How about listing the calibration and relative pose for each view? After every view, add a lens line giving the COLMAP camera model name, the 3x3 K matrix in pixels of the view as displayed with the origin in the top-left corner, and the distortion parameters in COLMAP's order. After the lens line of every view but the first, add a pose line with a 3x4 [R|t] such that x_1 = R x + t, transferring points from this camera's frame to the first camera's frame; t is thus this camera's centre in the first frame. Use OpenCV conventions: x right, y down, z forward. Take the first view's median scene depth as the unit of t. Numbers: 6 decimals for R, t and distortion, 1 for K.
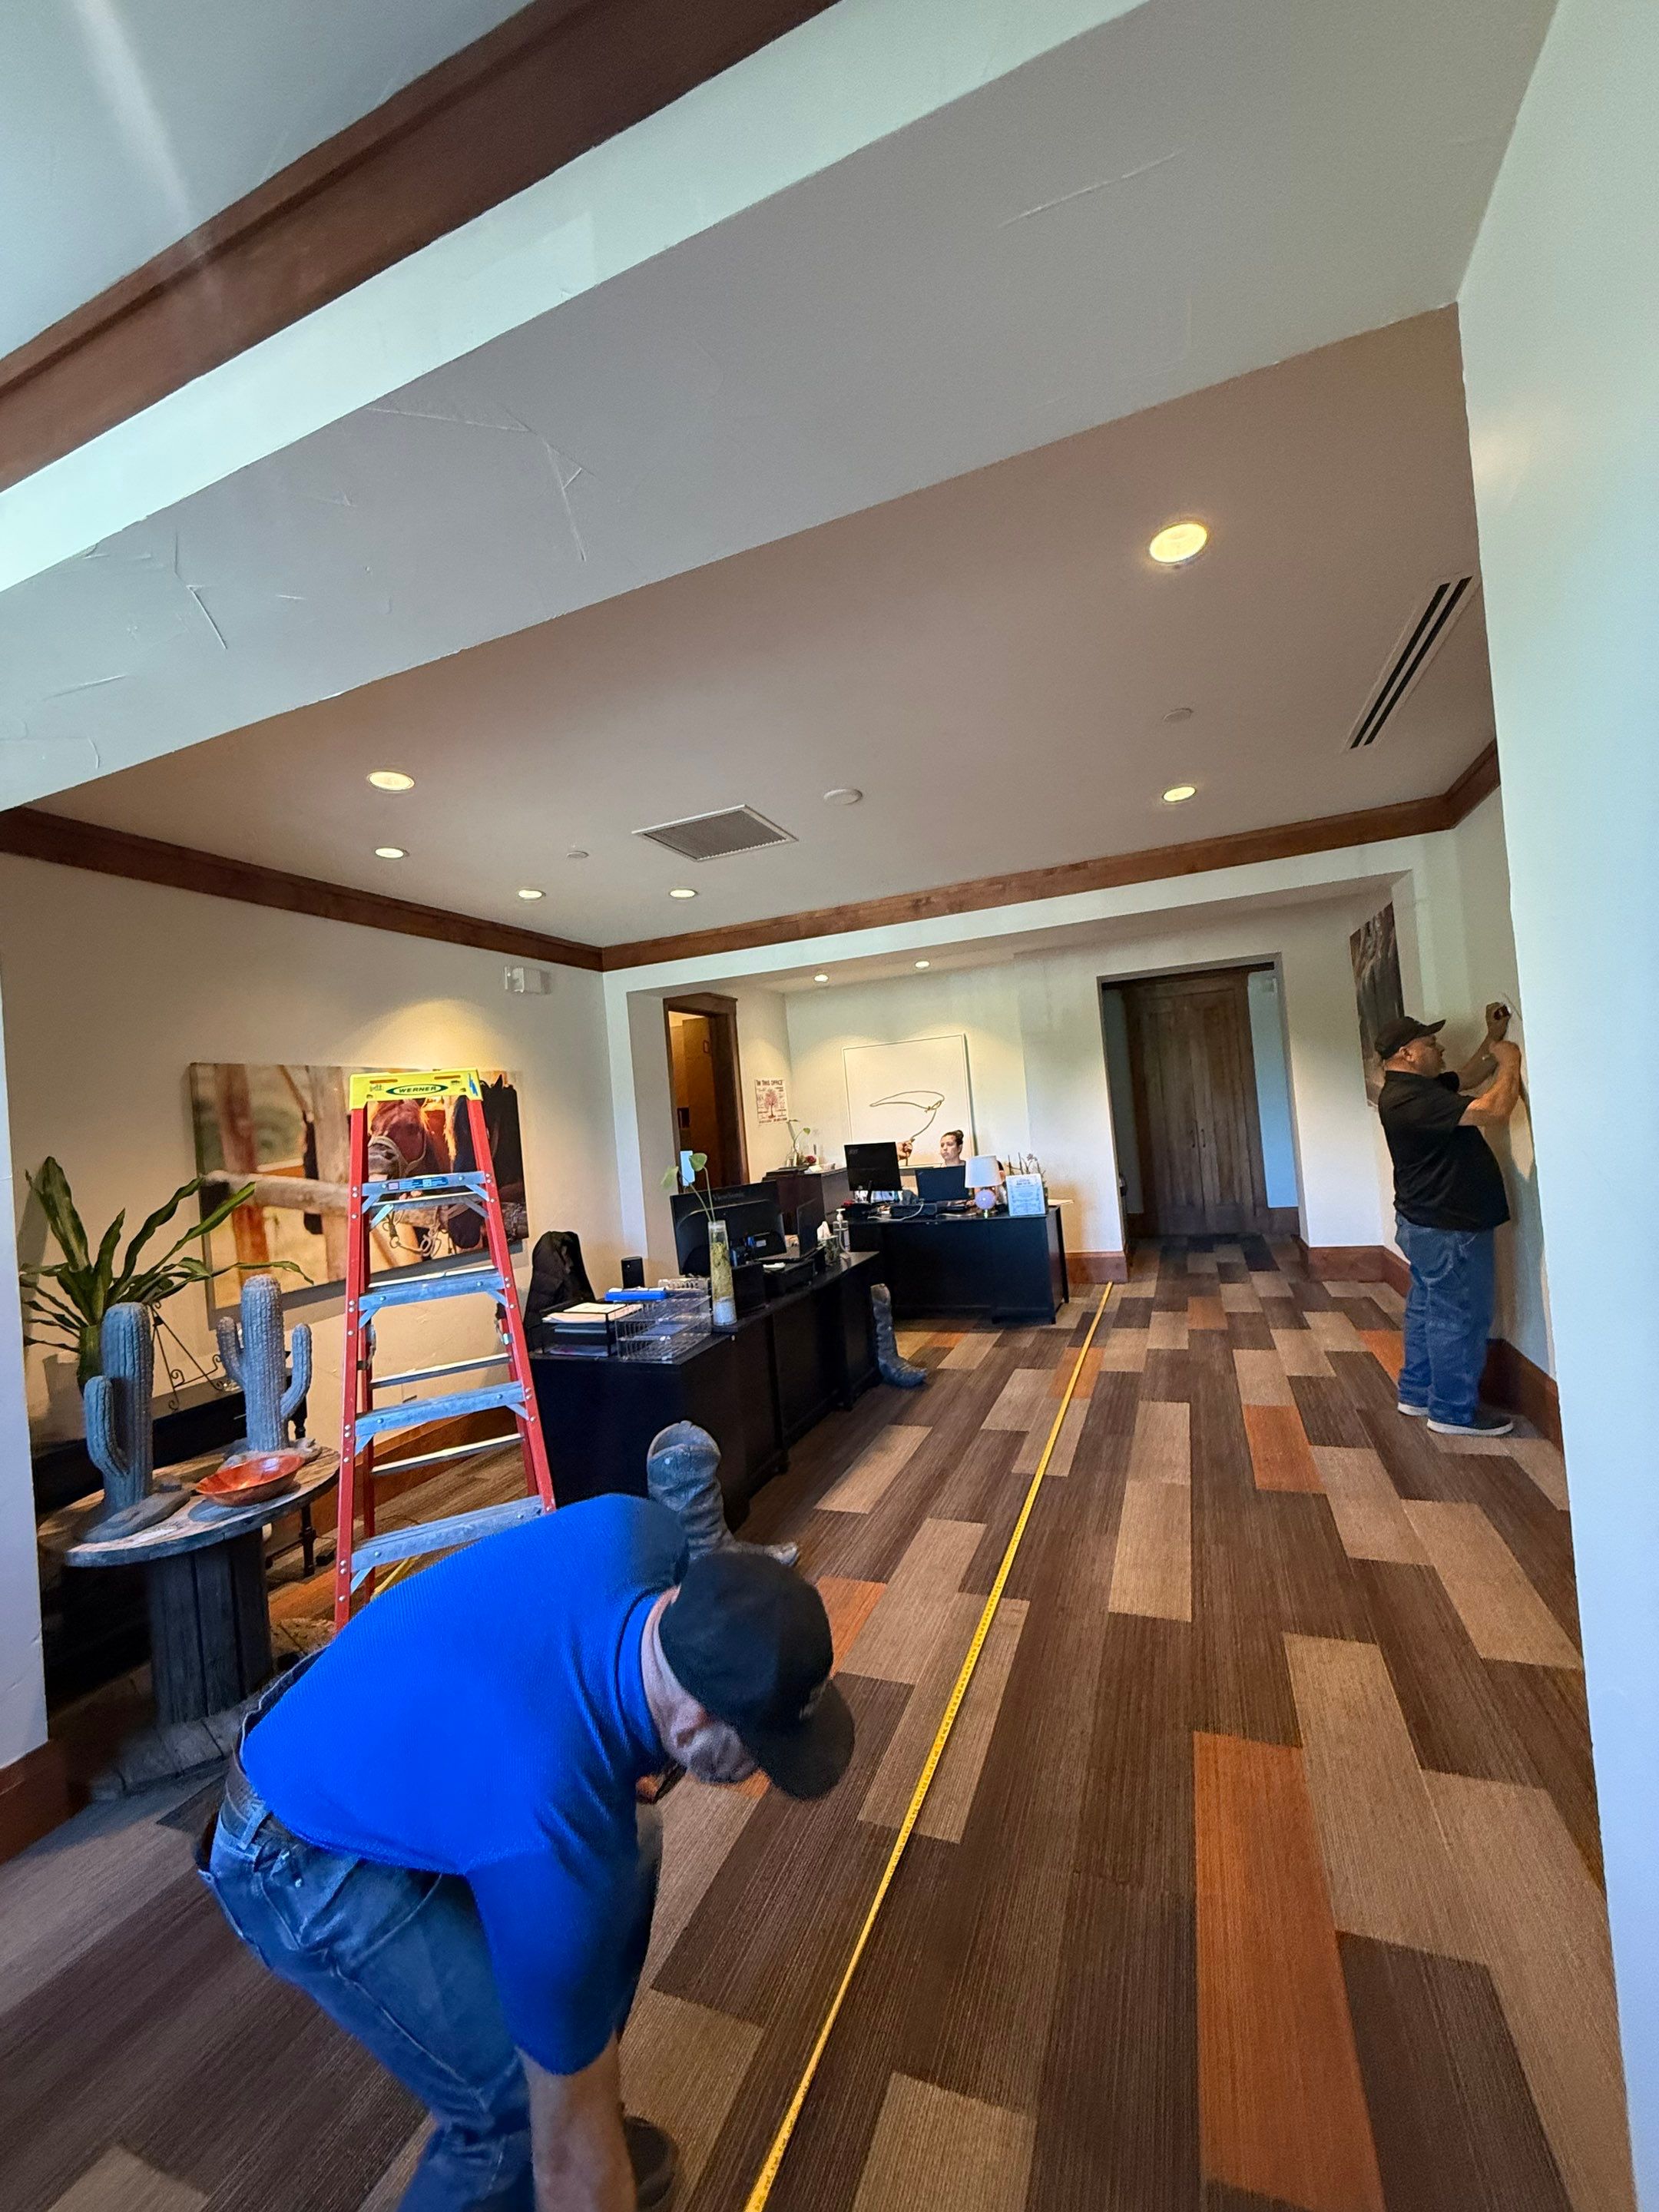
lens RADIAL K [[881.9, 0, 827.1], [0, 881.9, 1099.2], [0, 0, 1]] dist [-0.002226, -0.000081]
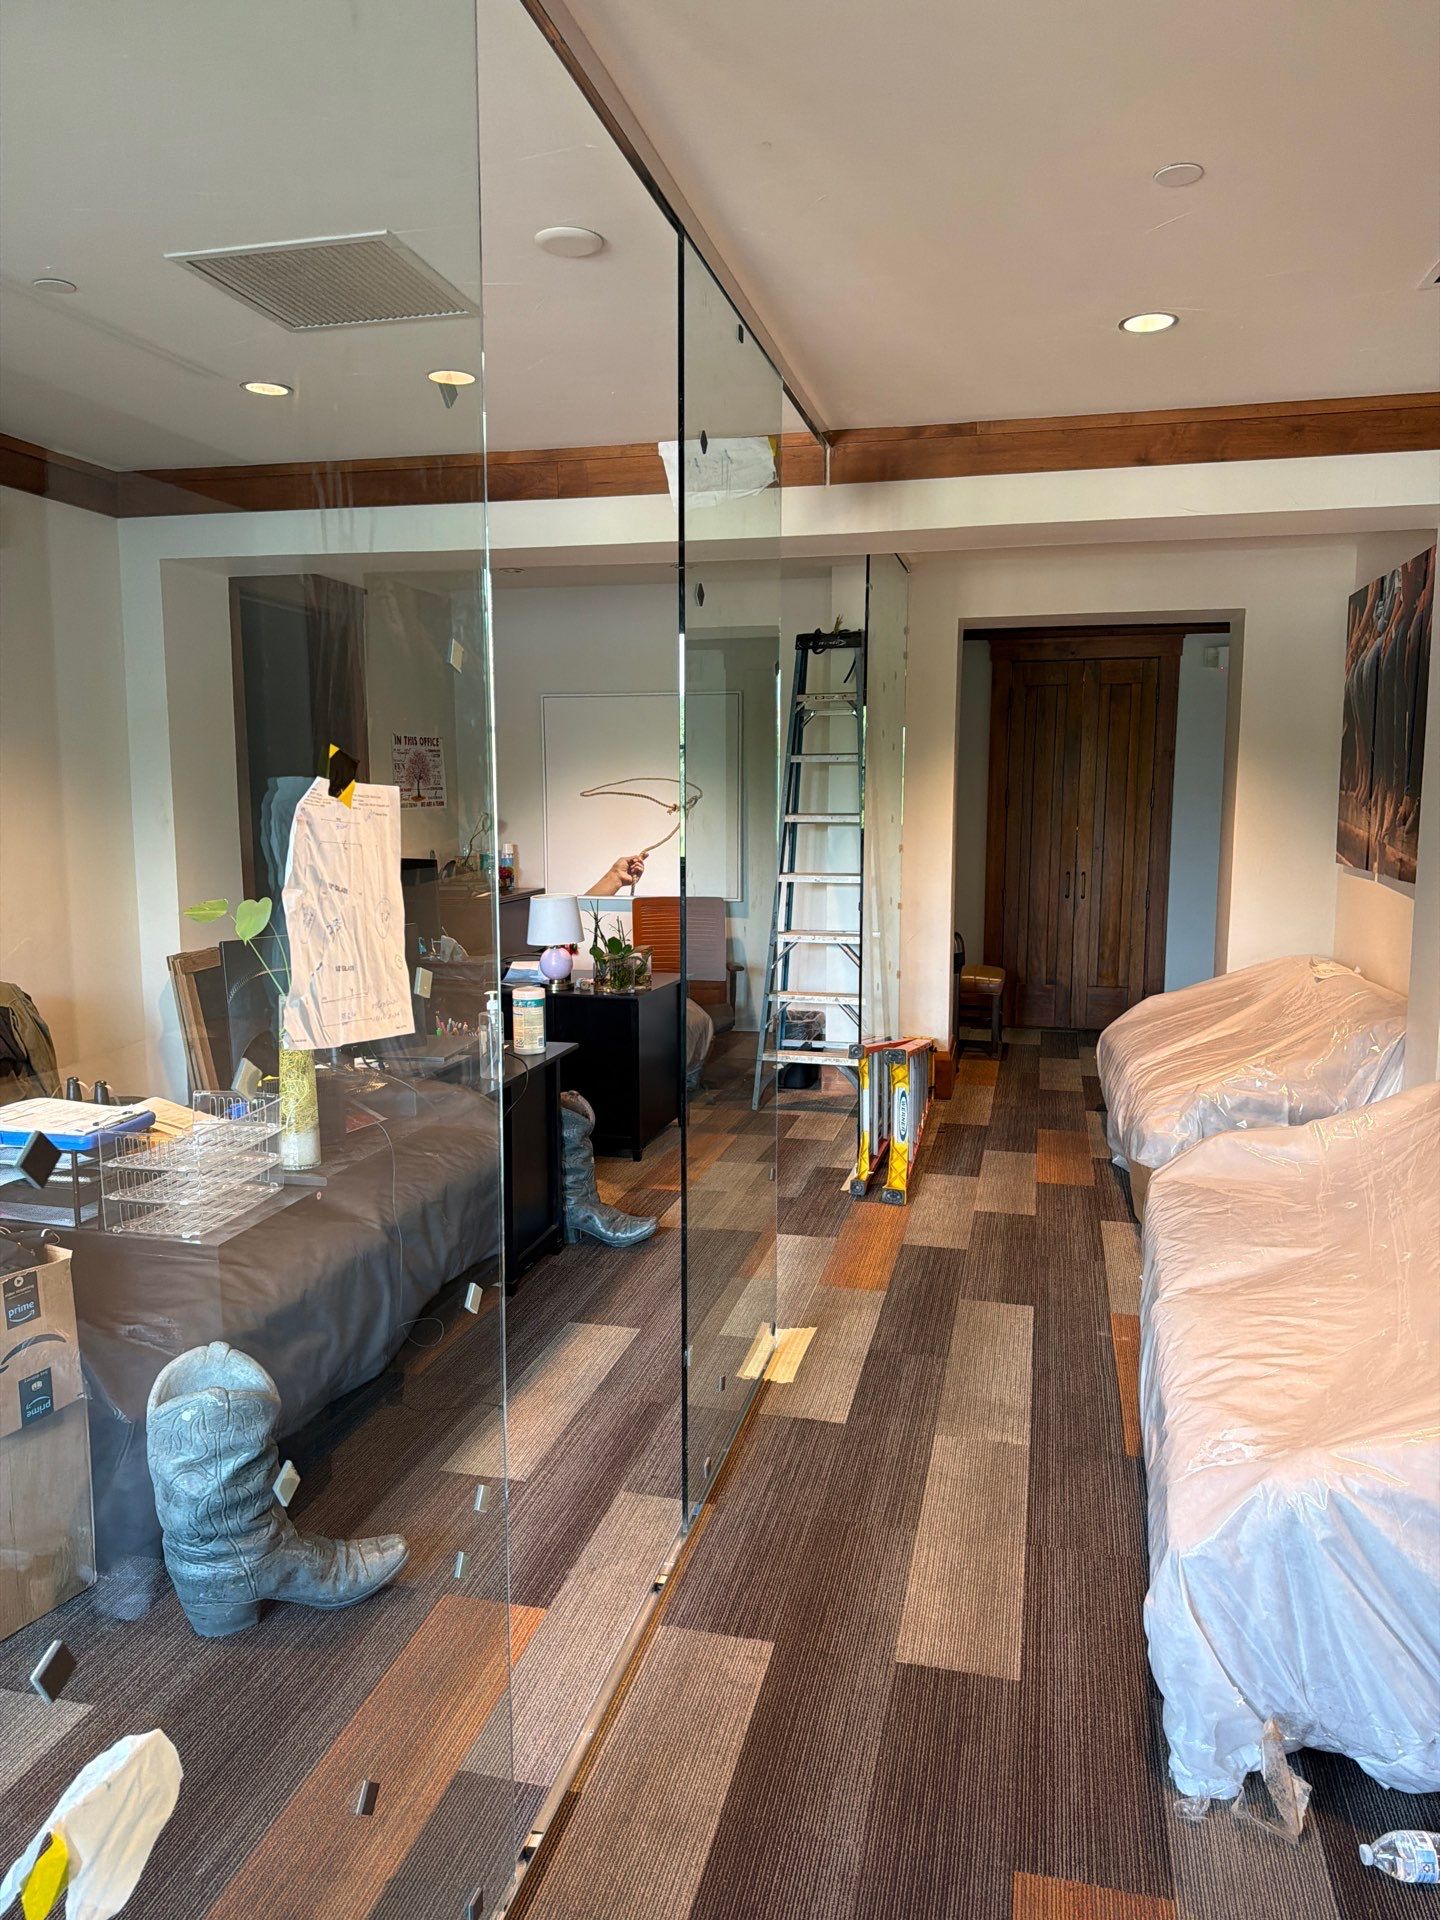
lens RADIAL K [[1346.8, 0, 713.6], [0, 1346.8, 966.1], [0, 0, 1]] dist [0.156209, -0.294569]
pose [[0.985550, 0.067000, 0.155570, 0.001988], [-0.088523, 0.986770, 0.135827, -0.022536], [-0.144411, -0.147636, 0.978442, 0.082367]]
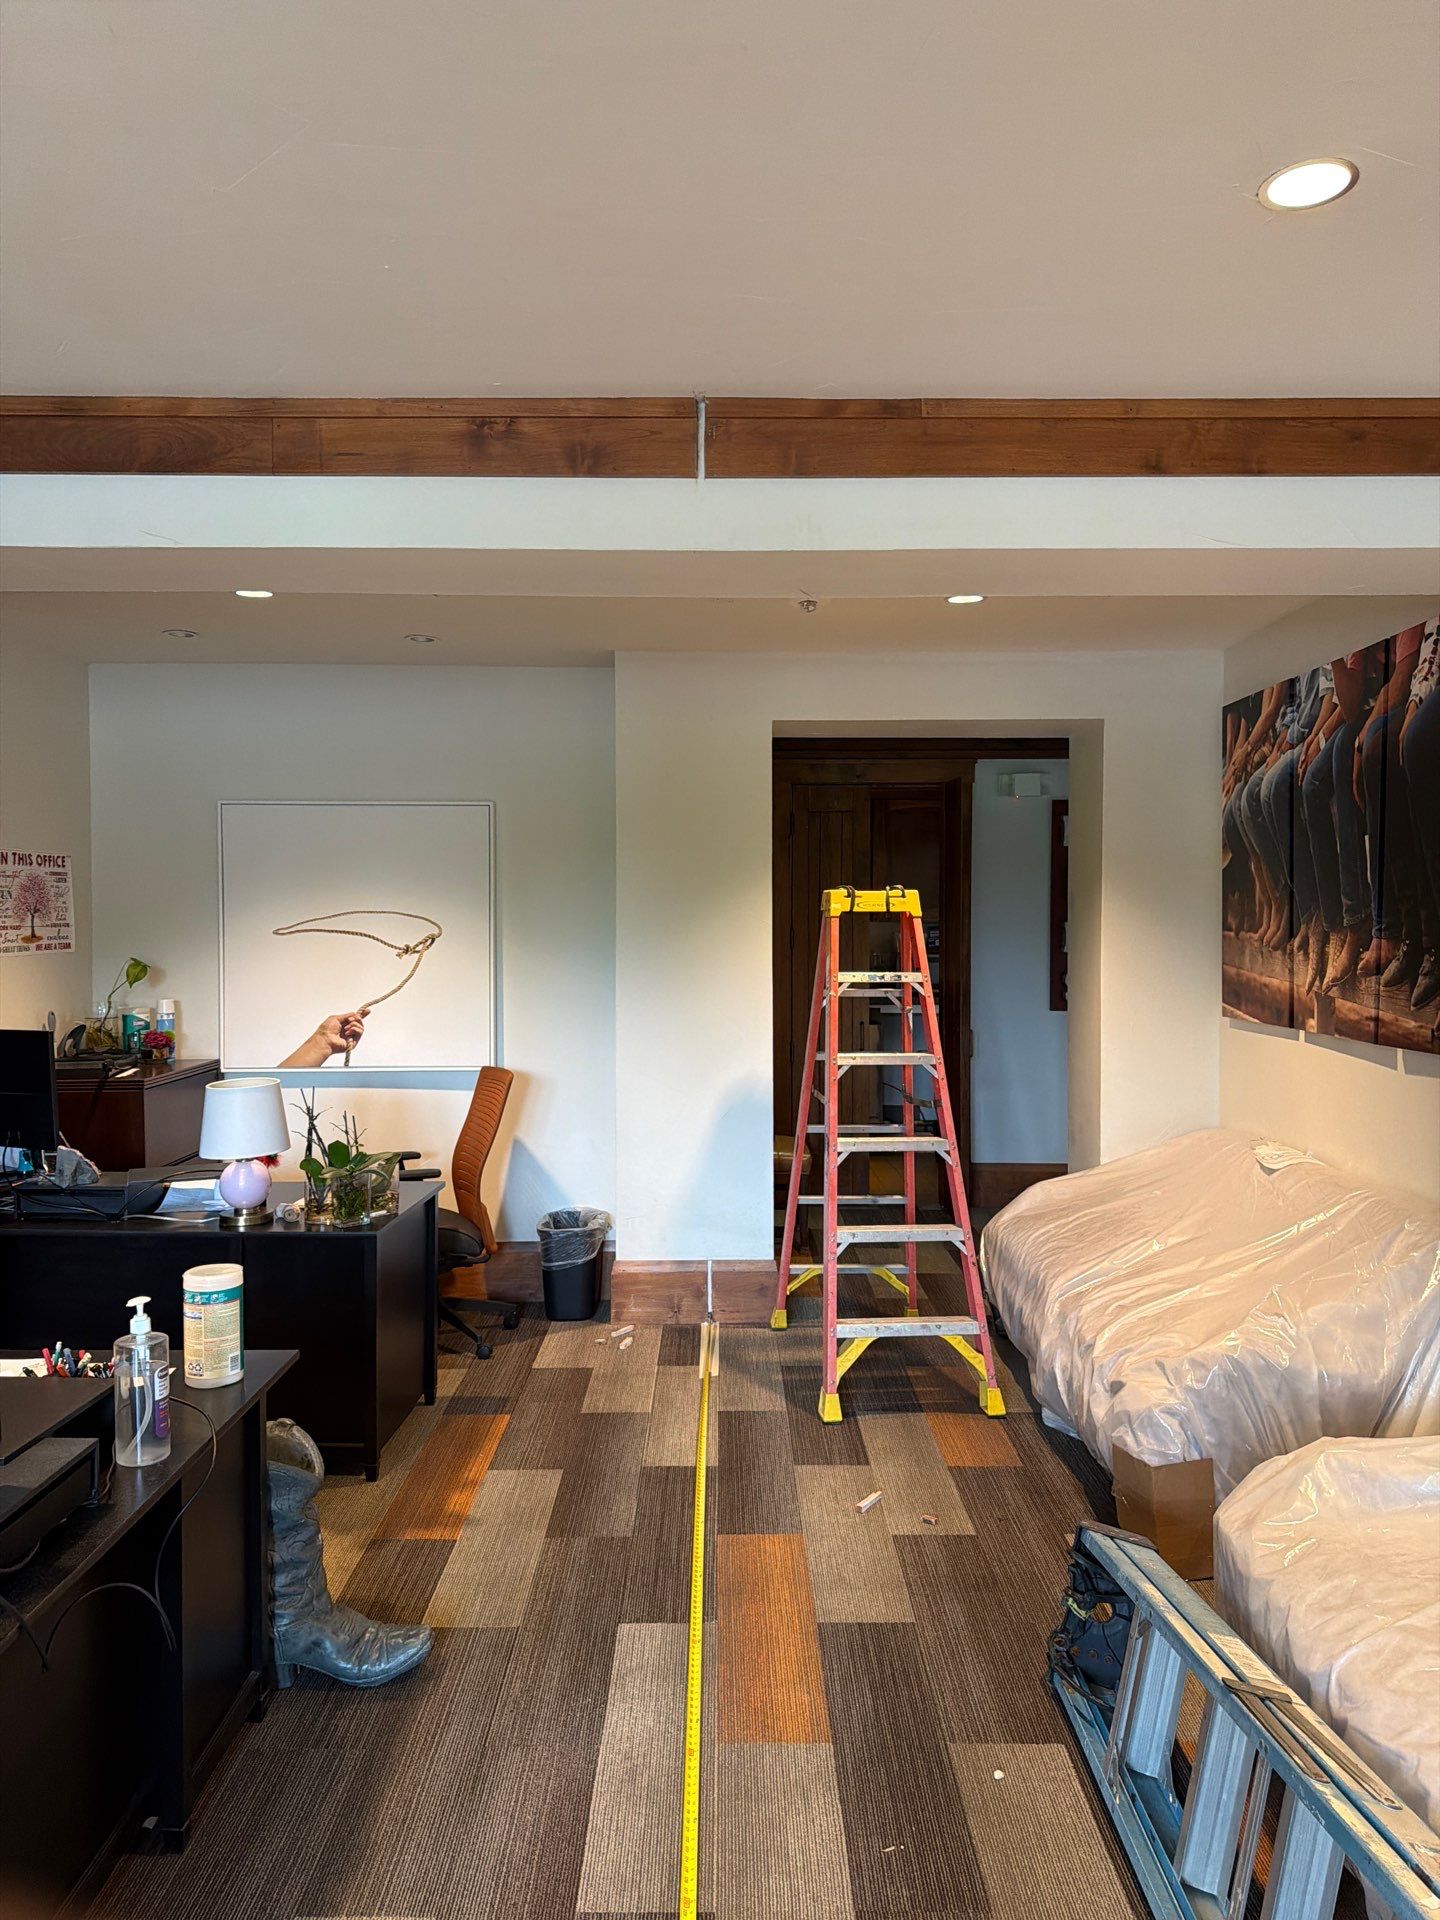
lens RADIAL K [[1367.1, 0, 726.3], [0, 1367.1, 954.7], [0, 0, 1]] dist [0.100526, -0.192704]
pose [[0.922870, 0.079218, 0.376875, -0.008468], [-0.088479, 0.996051, 0.007297, -0.014860], [-0.374809, -0.040080, 0.926235, 0.499412]]
